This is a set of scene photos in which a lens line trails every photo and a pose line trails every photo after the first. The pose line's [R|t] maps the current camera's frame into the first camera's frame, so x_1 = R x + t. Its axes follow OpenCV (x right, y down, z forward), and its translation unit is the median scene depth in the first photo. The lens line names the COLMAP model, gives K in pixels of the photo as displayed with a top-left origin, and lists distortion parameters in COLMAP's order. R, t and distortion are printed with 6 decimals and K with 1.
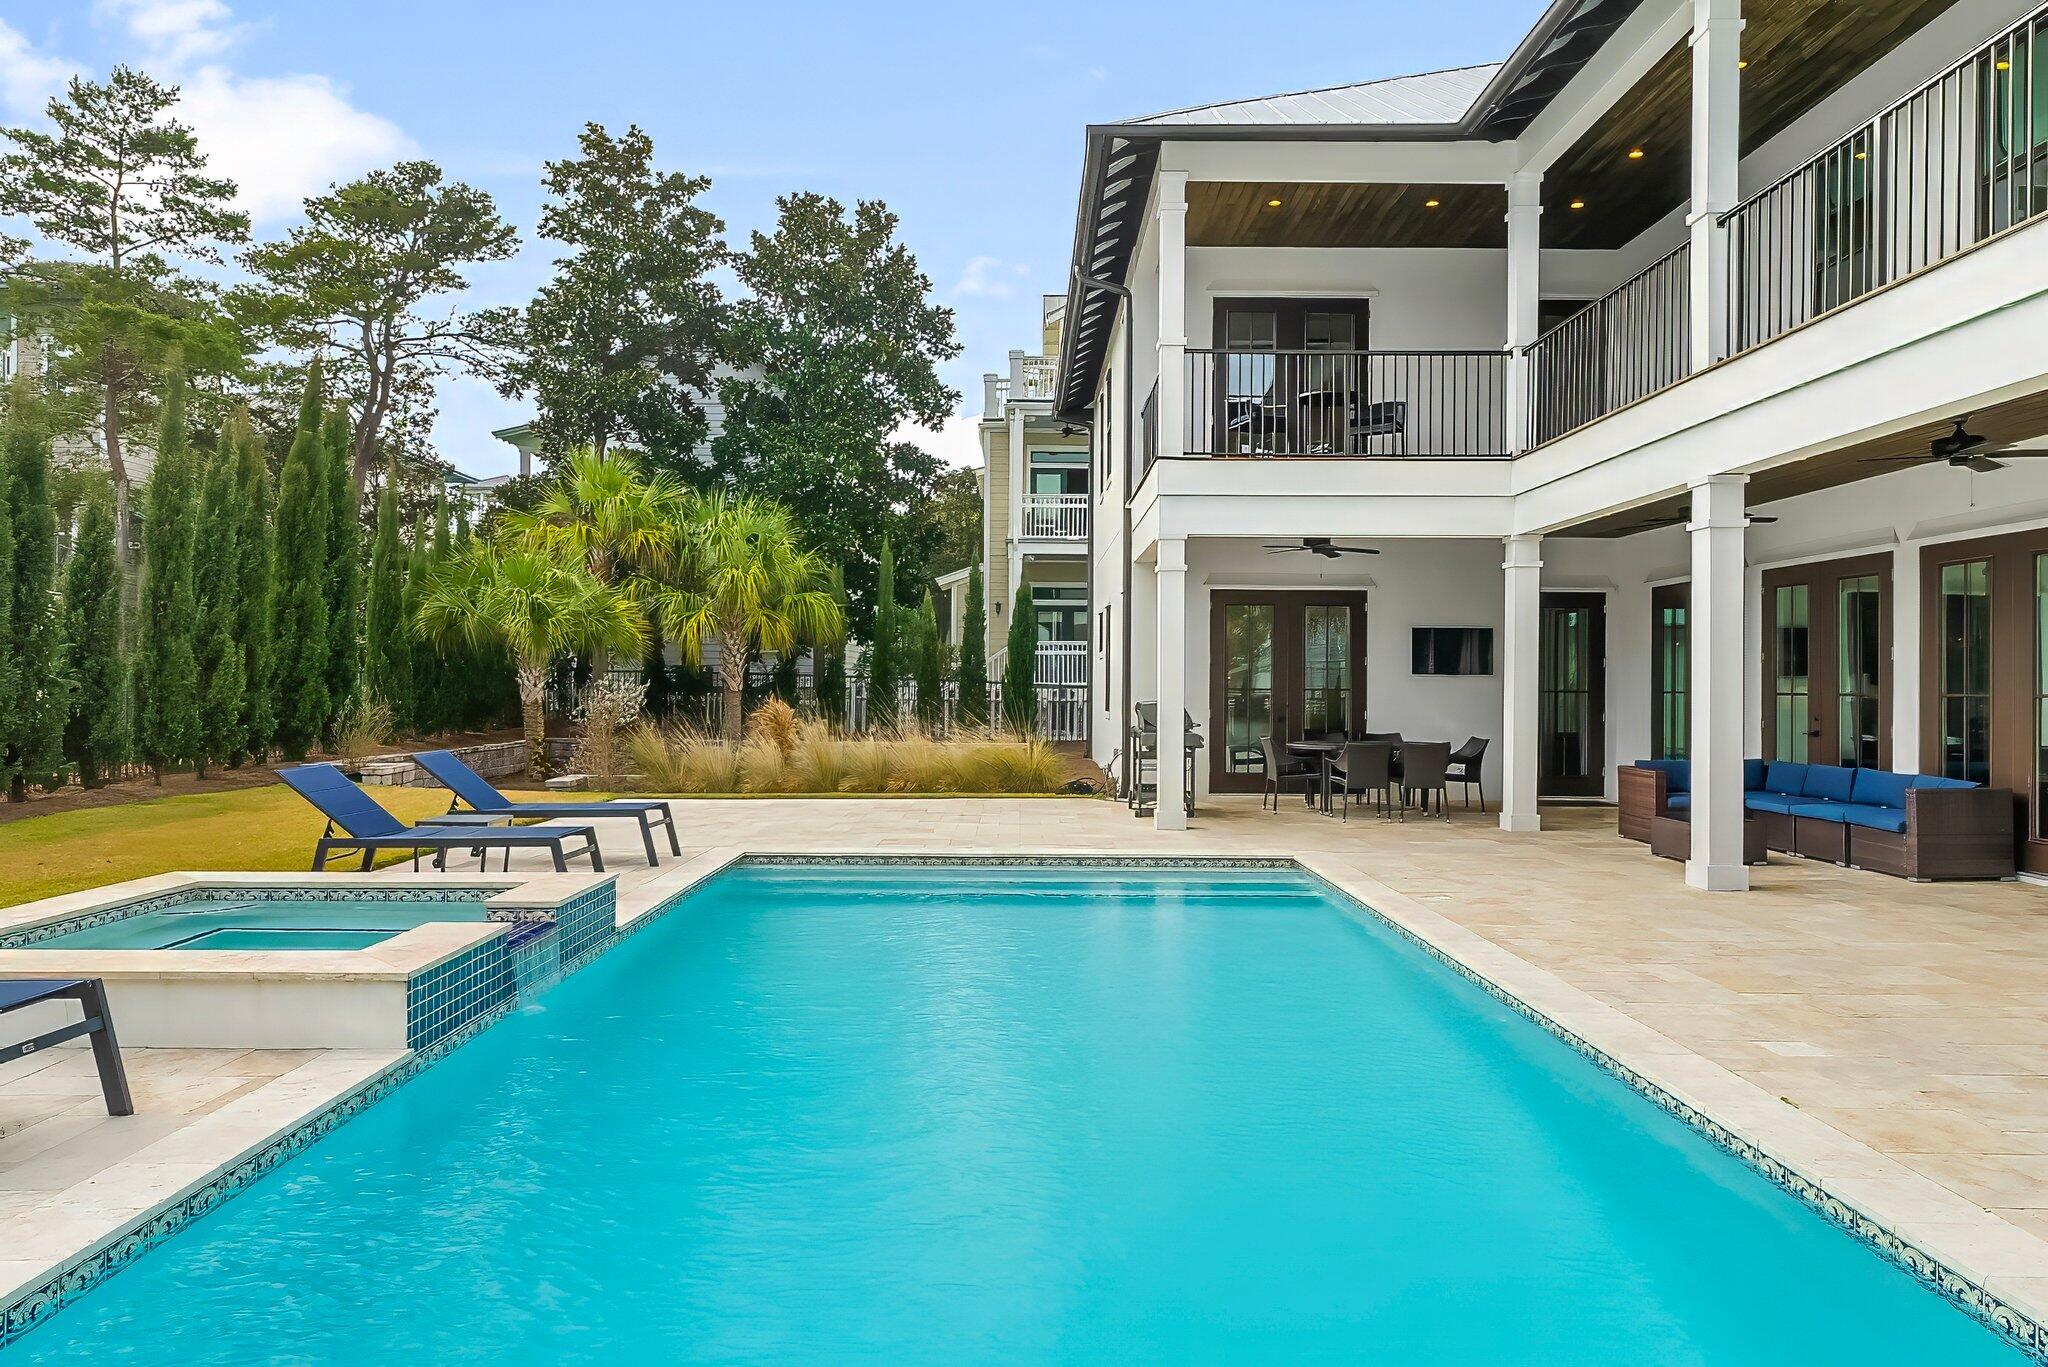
lens RADIAL K [[1296.8, 0, 1024.0], [0, 1296.8, 683.5], [0, 0, 1]] dist [-0.005844, -0.000920]
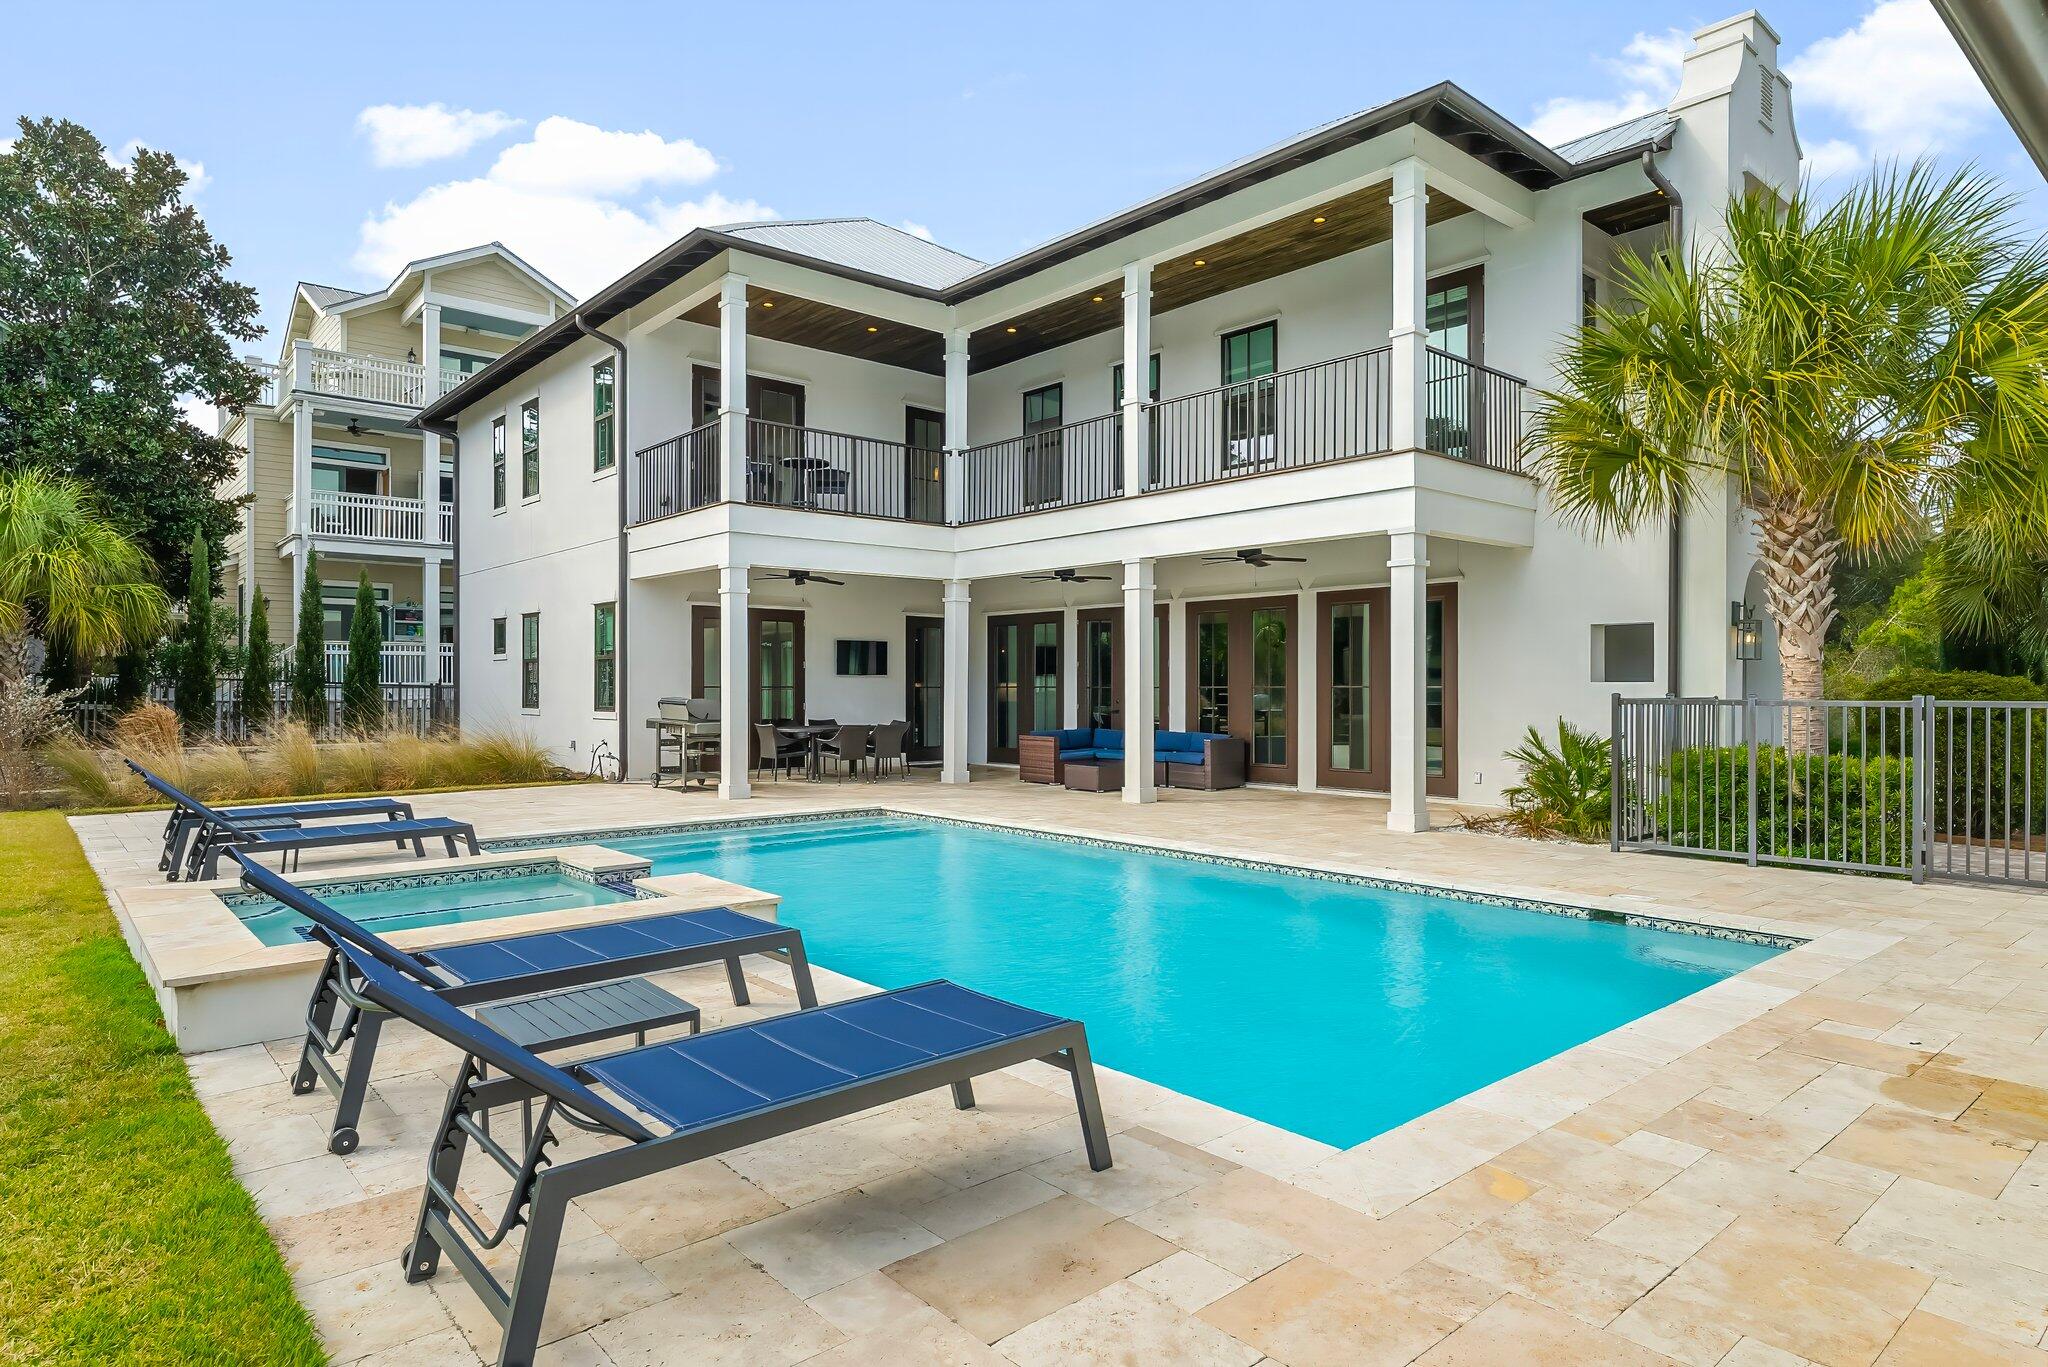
lens RADIAL K [[1161.8, 0, 1024.0], [0, 1161.8, 683.5], [0, 0, 1]] dist [0.046257, -0.038443]
pose [[0.758235, -0.005241, 0.651960, -0.331371], [0.004443, 0.999986, 0.002872, -0.000838], [-0.651966, 0.000719, 0.758248, -0.030759]]
